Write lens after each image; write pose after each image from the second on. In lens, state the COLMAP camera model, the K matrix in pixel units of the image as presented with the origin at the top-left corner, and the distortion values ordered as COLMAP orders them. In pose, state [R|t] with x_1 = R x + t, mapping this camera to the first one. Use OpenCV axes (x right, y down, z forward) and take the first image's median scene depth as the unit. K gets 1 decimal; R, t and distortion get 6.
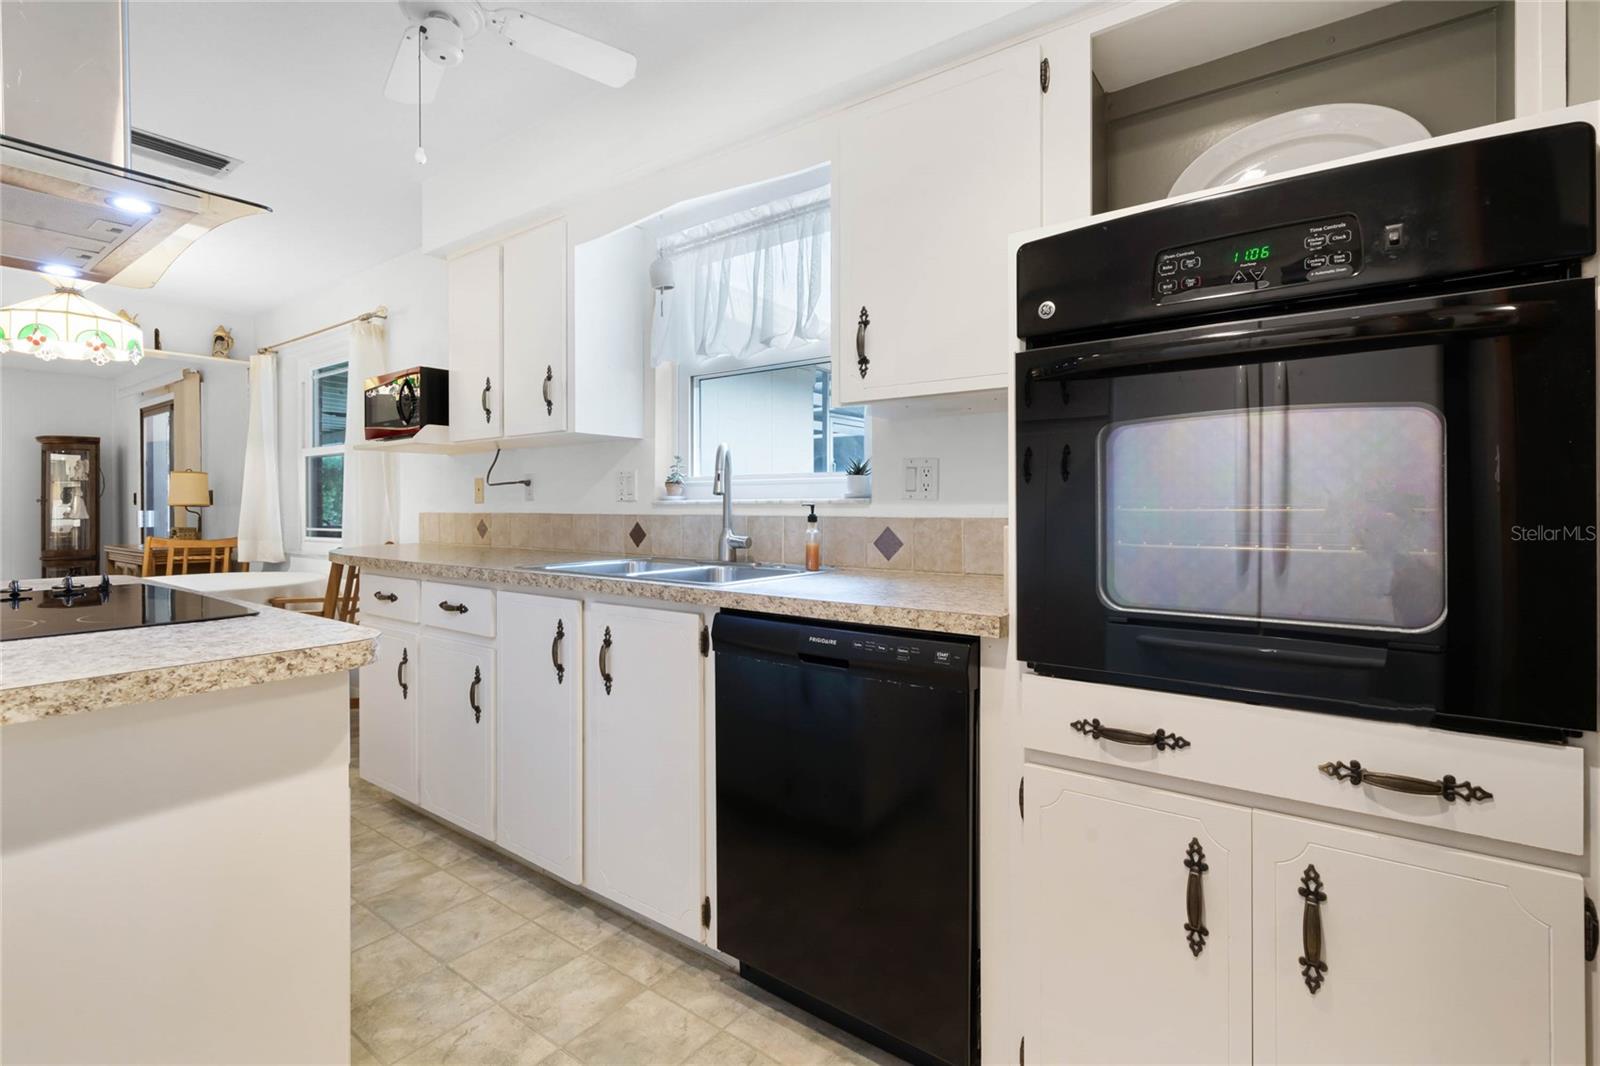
lens RADIAL K [[724.3, 0, 799.4], [0, 724.3, 505.2], [0, 0, 1]] dist [-0.002478, 0.000279]
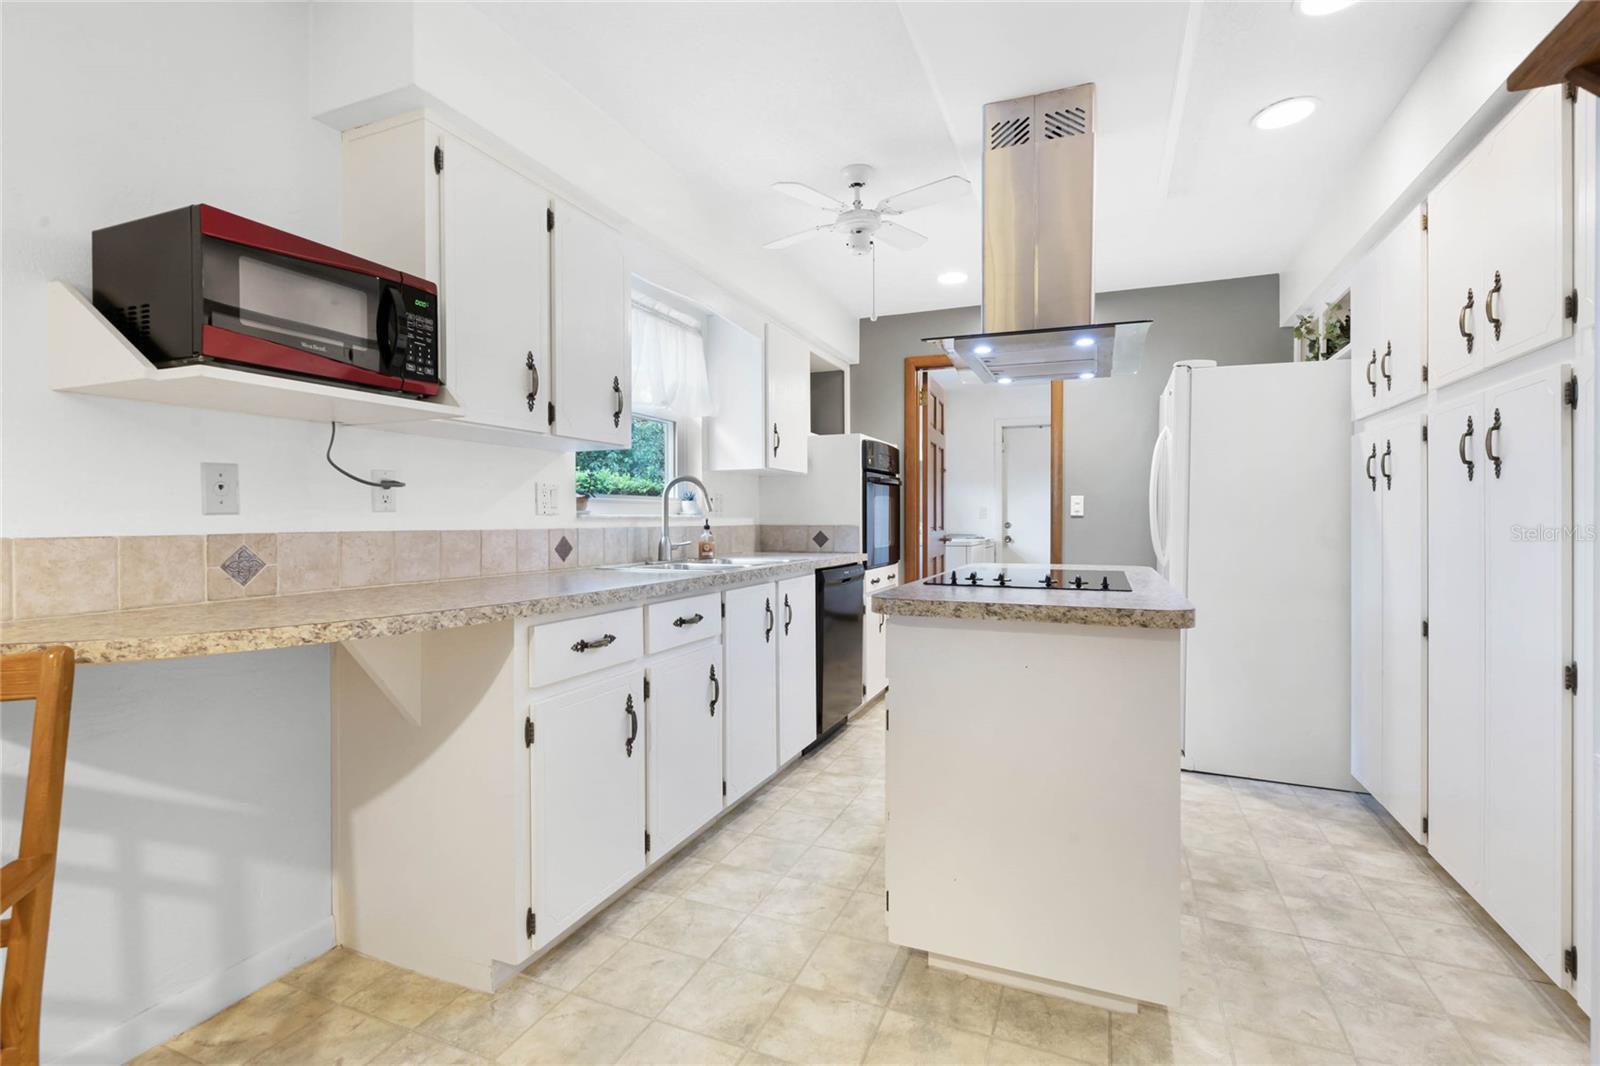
lens RADIAL K [[724.3, 0, 814.6], [0, 724.3, 517.9], [0, 0, 1]] dist [-0.002478, 0.000279]
pose [[-0.244918, -0.005143, 0.969530, -1.475724], [-0.011986, 0.999926, 0.002277, -0.009105], [-0.969470, -0.011063, -0.244962, 1.066941]]
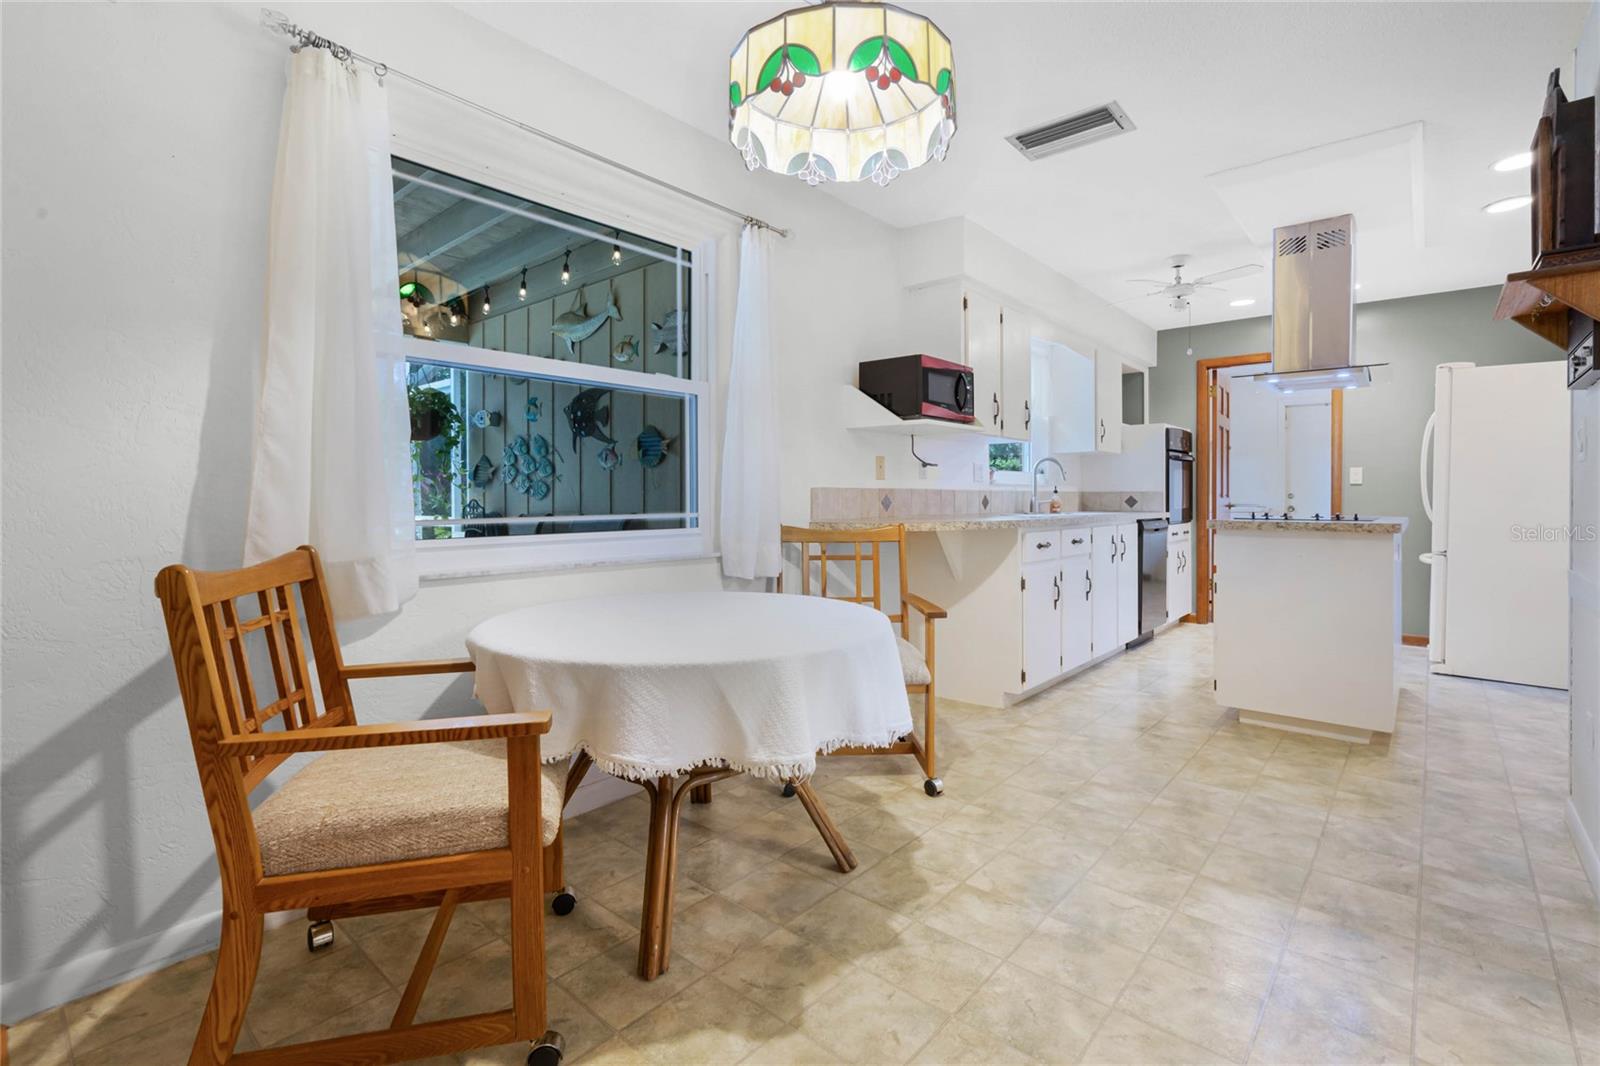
lens RADIAL K [[724.3, 0, 813.8], [0, 724.3, 497.1], [0, 0, 1]] dist [-0.002478, 0.000279]
pose [[0.074584, -0.007278, 0.997188, -2.229933], [-0.011285, 0.999903, 0.008142, 0.023256], [-0.997151, -0.011861, 0.074495, 1.485699]]
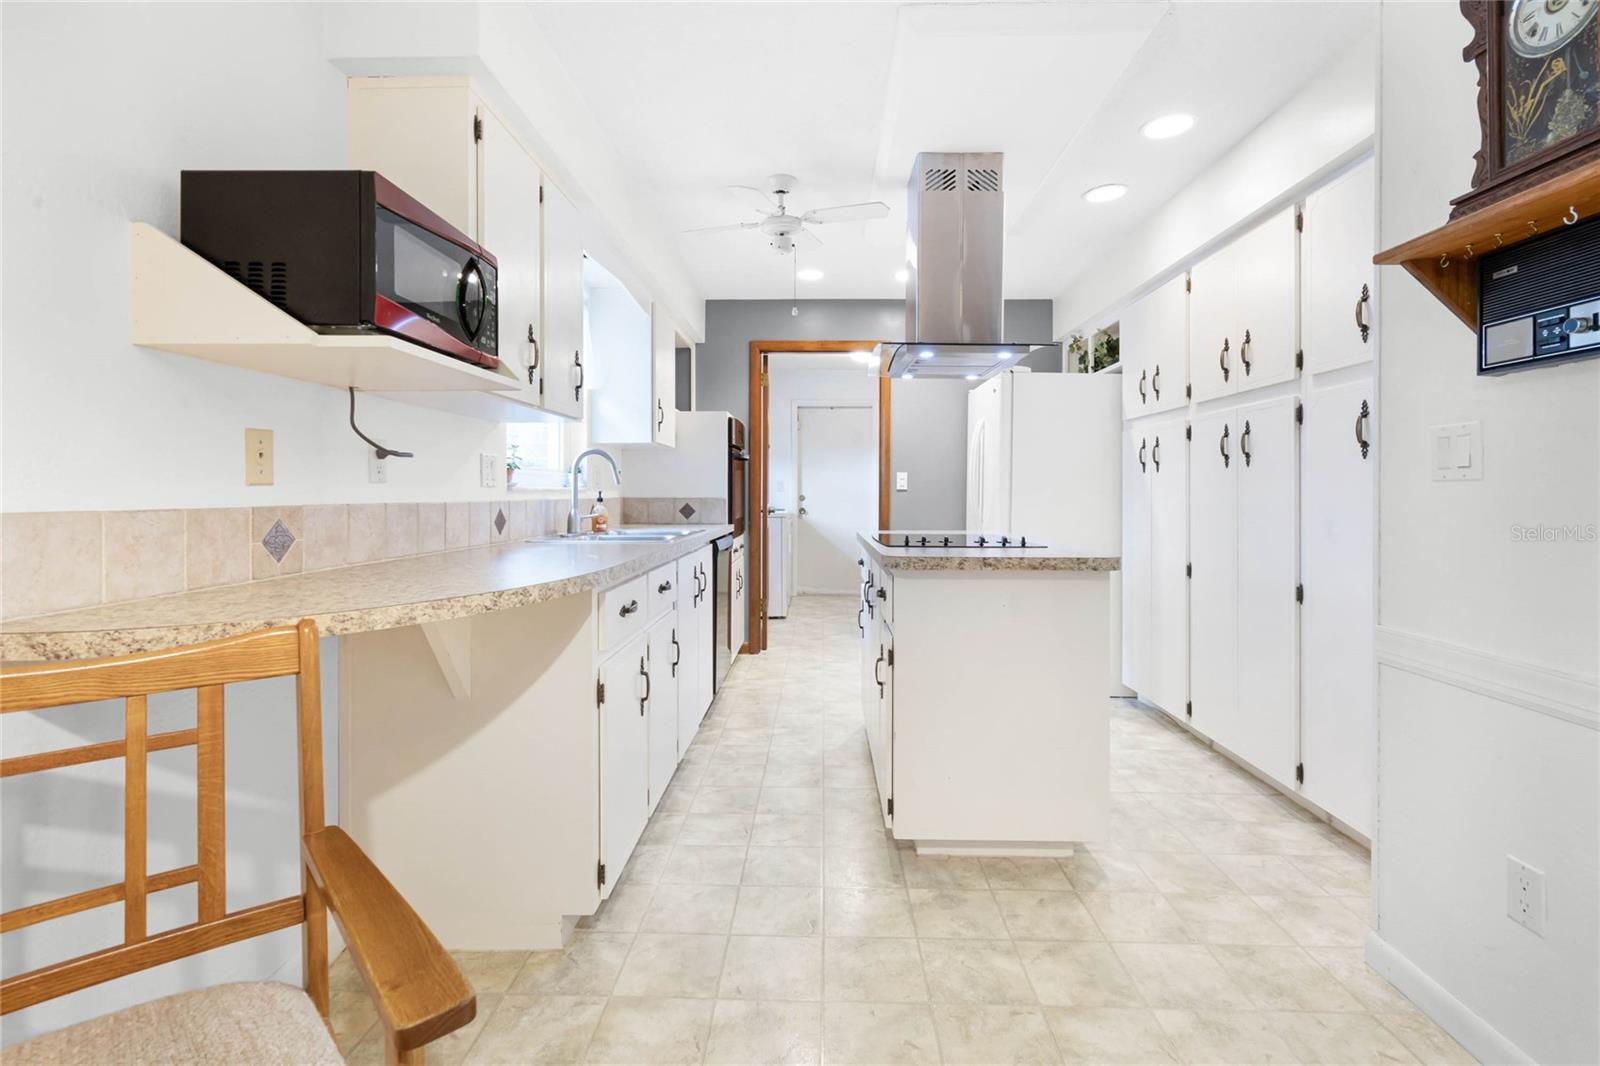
lens RADIAL K [[724.3, 0, 802.5], [0, 724.3, 489.2], [0, 0, 1]] dist [-0.002478, 0.000279]
pose [[-0.569324, -0.005040, 0.822098, -1.454931], [-0.015889, 0.999862, -0.004873, -0.004694], [-0.821960, -0.015837, -0.569325, 1.427668]]
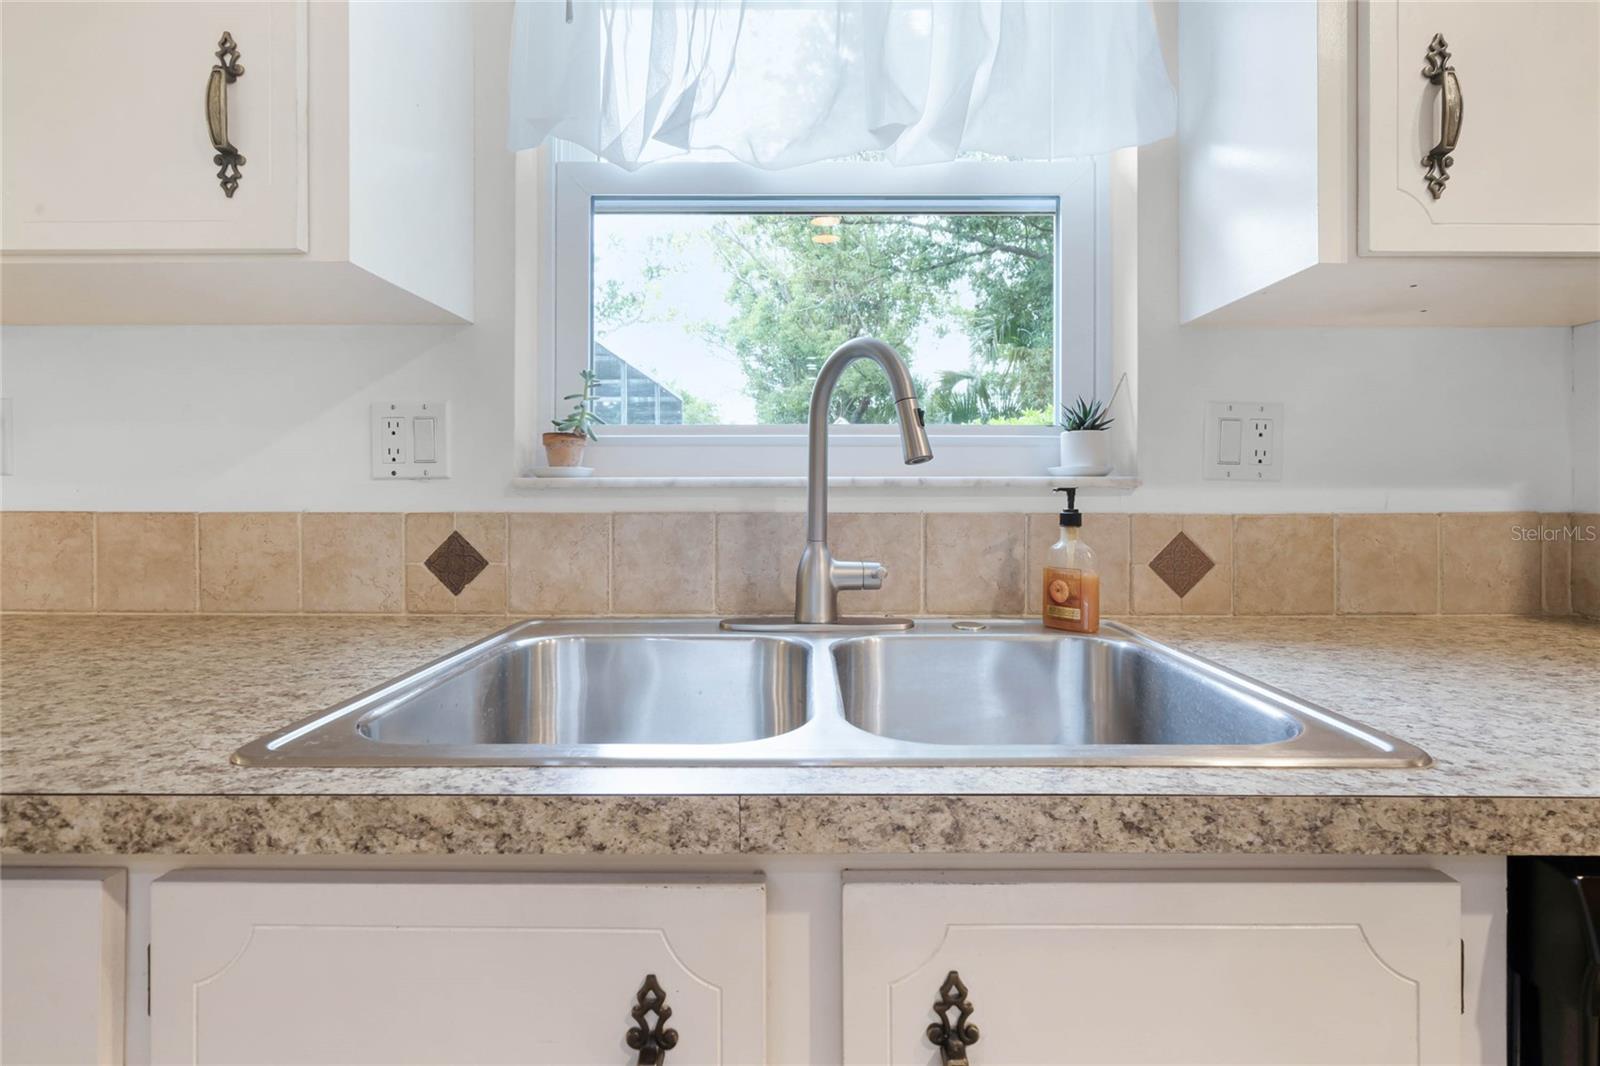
lens RADIAL K [[724.3, 0, 764.4], [0, 724.3, 488.0], [0, 0, 1]] dist [-0.002478, 0.000279]
pose [[0.803357, 0.003187, 0.595490, -0.379268], [-0.002097, 0.999995, -0.002524, 0.000194], [-0.595494, 0.000779, 0.803359, 0.680772]]
